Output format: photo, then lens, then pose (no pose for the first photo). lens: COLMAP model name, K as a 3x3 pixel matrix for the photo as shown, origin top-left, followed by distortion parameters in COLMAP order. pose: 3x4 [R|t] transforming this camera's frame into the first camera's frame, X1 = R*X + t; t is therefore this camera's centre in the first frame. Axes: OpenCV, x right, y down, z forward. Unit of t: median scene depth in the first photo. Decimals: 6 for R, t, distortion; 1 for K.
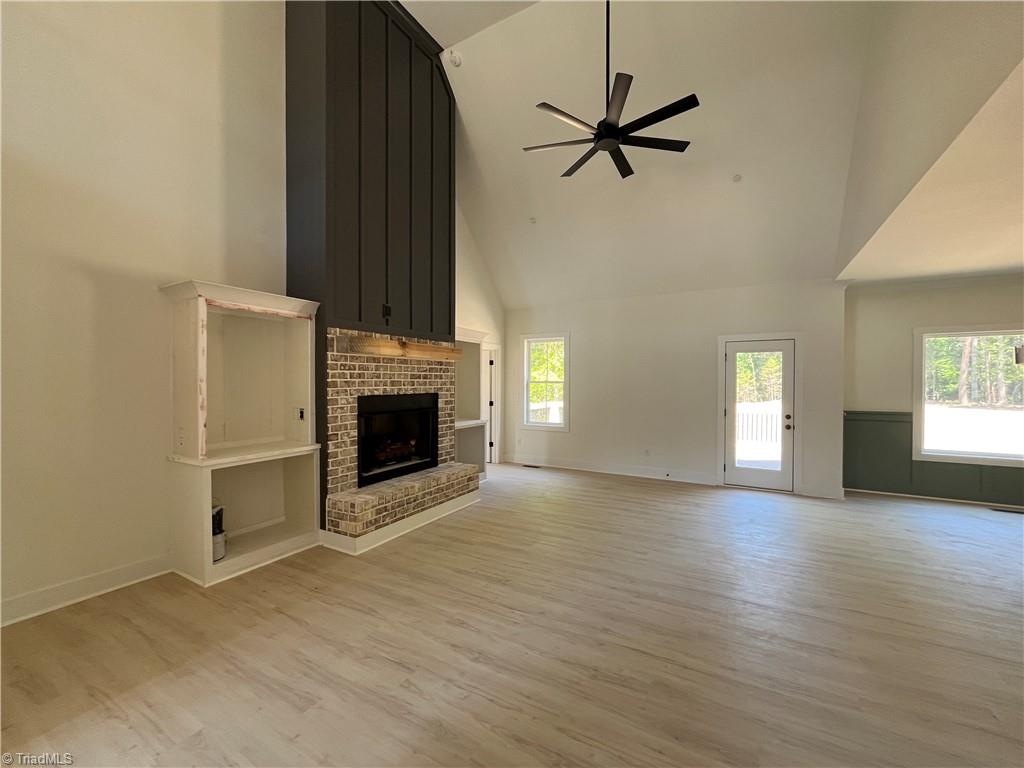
lens RADIAL K [[416.5, 0, 510.9], [0, 416.5, 386.1], [0, 0, 1]] dist [-0.002050, 0.000197]
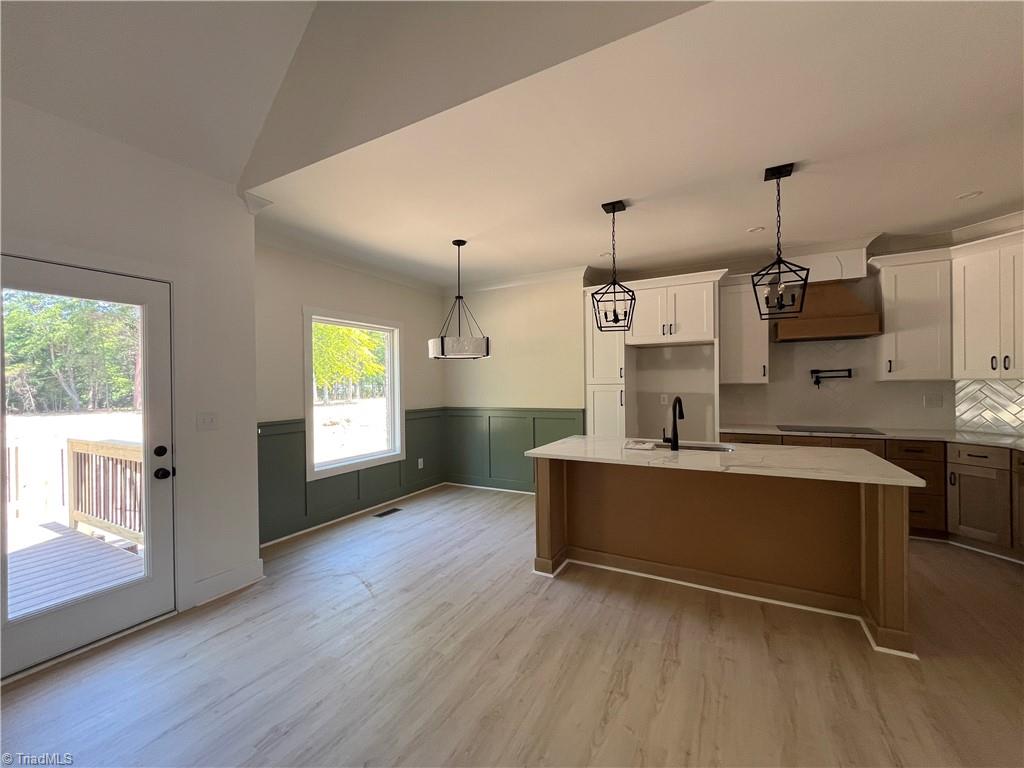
lens RADIAL K [[416.5, 0, 510.7], [0, 416.5, 386.3], [0, 0, 1]] dist [-0.002050, 0.000197]
pose [[-0.020952, -0.005089, 0.999768, 0.263475], [0.026089, 0.999644, 0.005635, 0.014148], [-0.999440, 0.026201, -0.020811, 0.803681]]
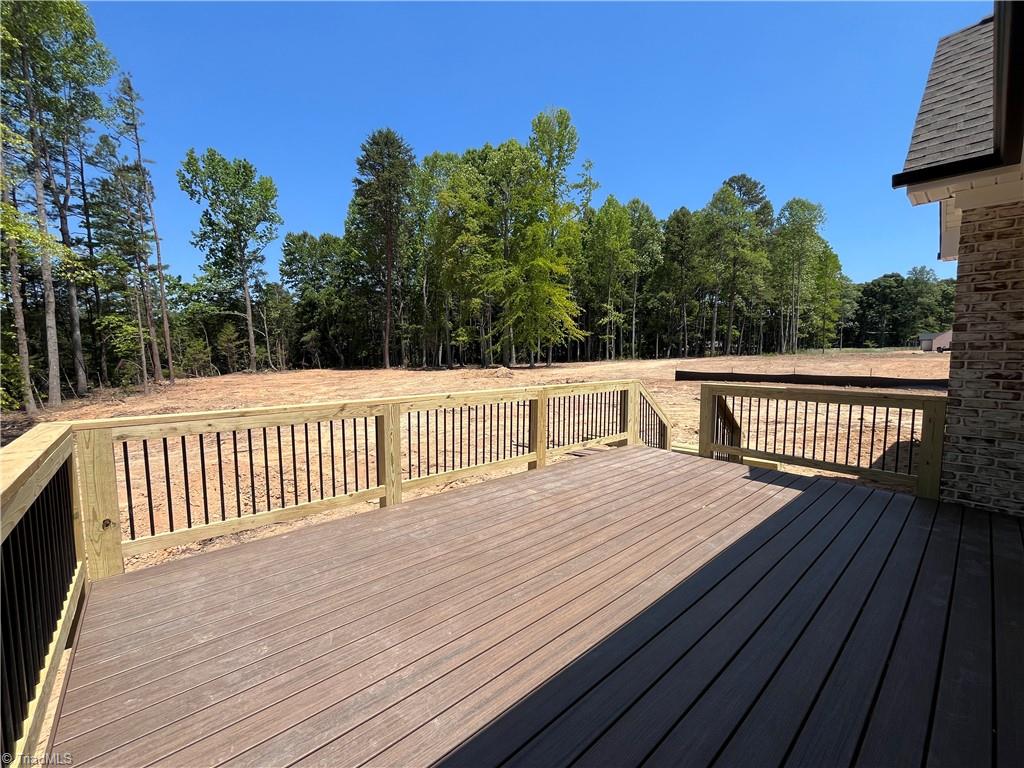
lens RADIAL K [[416.5, 0, 510.2], [0, 416.5, 385.2], [0, 0, 1]] dist [-0.002050, 0.000197]
pose [[0.328872, -0.074630, 0.941421, -0.006227], [0.008573, 0.997067, 0.076046, 0.020942], [-0.944336, -0.016939, 0.328547, 1.783925]]
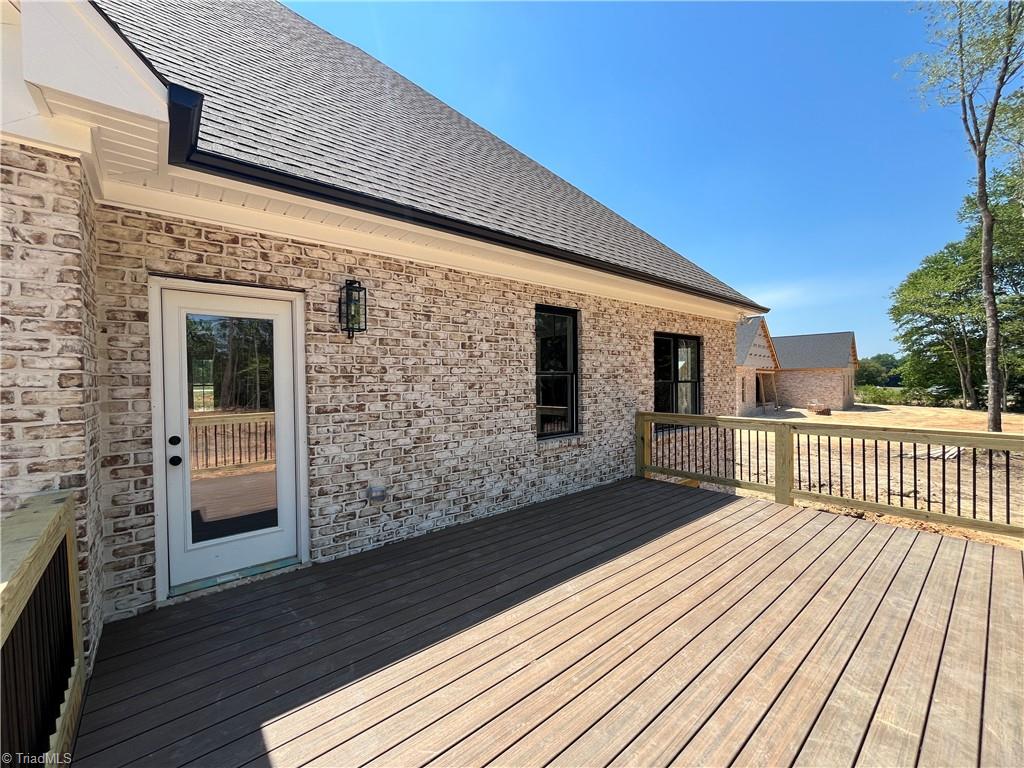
lens RADIAL K [[416.5, 0, 512.7], [0, 416.5, 386.0], [0, 0, 1]] dist [-0.002050, 0.000197]
pose [[-0.340322, 0.018963, -0.940118, 1.061792], [0.005740, 0.999820, 0.018089, 0.002167], [0.940291, 0.000760, -0.340370, 1.821292]]
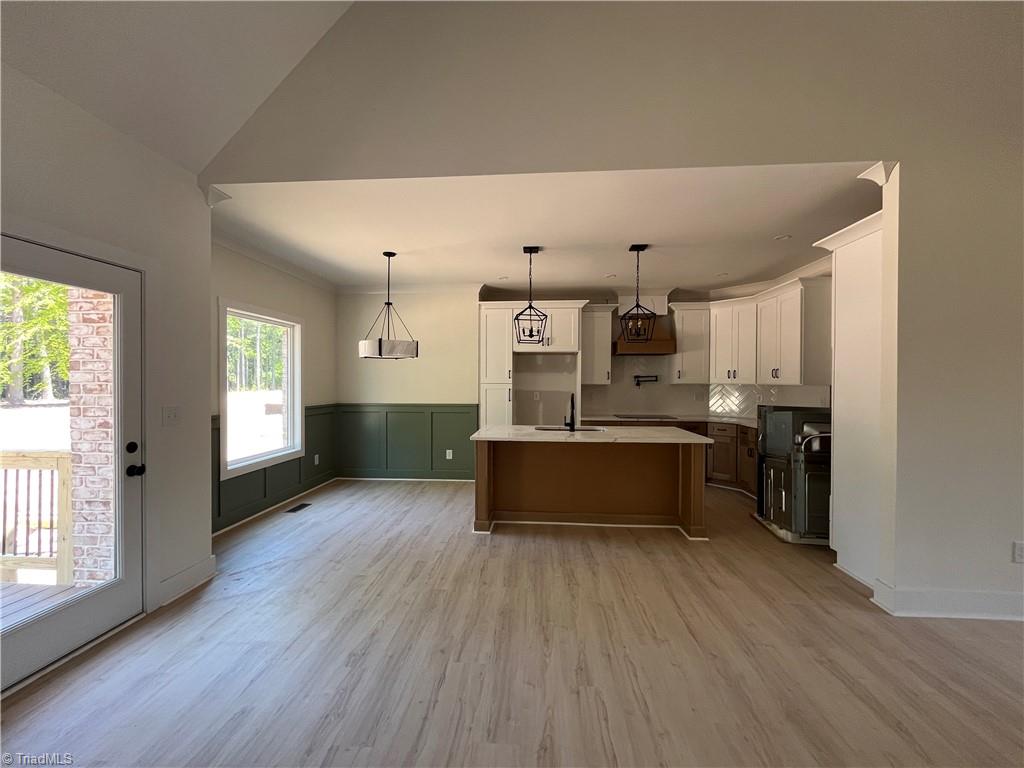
lens RADIAL K [[416.5, 0, 511.0], [0, 416.5, 386.2], [0, 0, 1]] dist [-0.002050, 0.000197]
pose [[-0.429031, -0.011453, 0.903217, 0.133941], [0.008383, 0.999826, 0.016660, 0.008189], [-0.903251, 0.014719, -0.428860, 1.063448]]
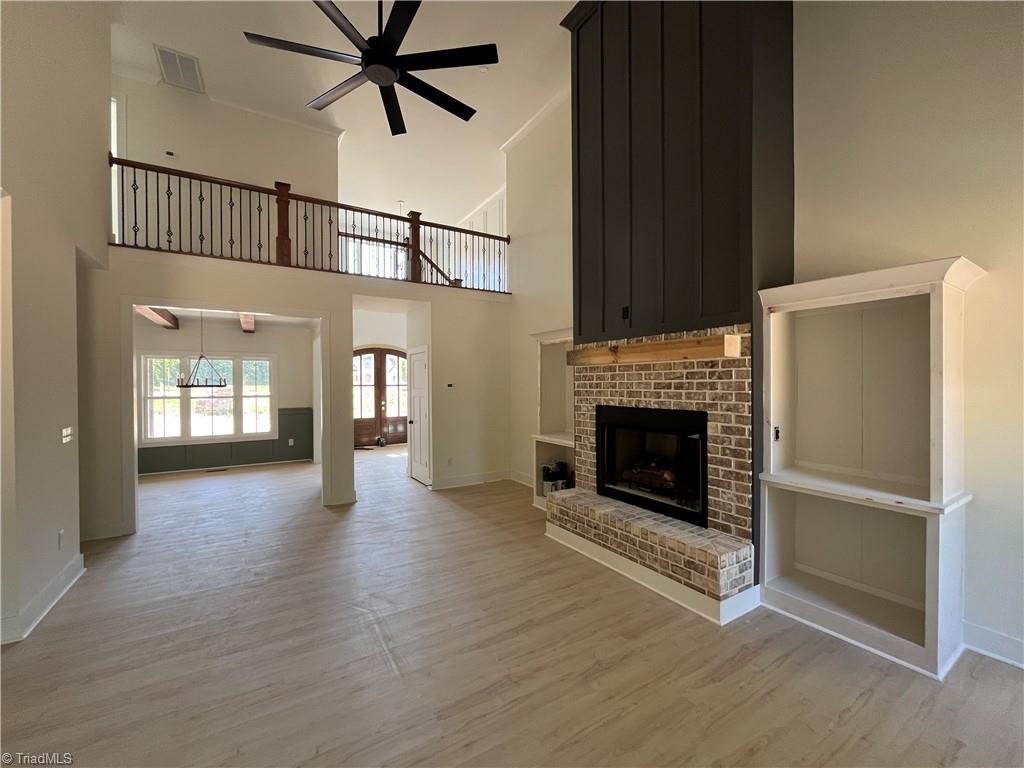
lens RADIAL K [[416.5, 0, 510.9], [0, 416.5, 385.4], [0, 0, 1]] dist [-0.002050, 0.000197]
pose [[-0.478961, 0.005598, -0.877818, 0.608847], [-0.006871, 0.999925, 0.010126, -0.032316], [0.877809, 0.010882, -0.478887, 1.230560]]
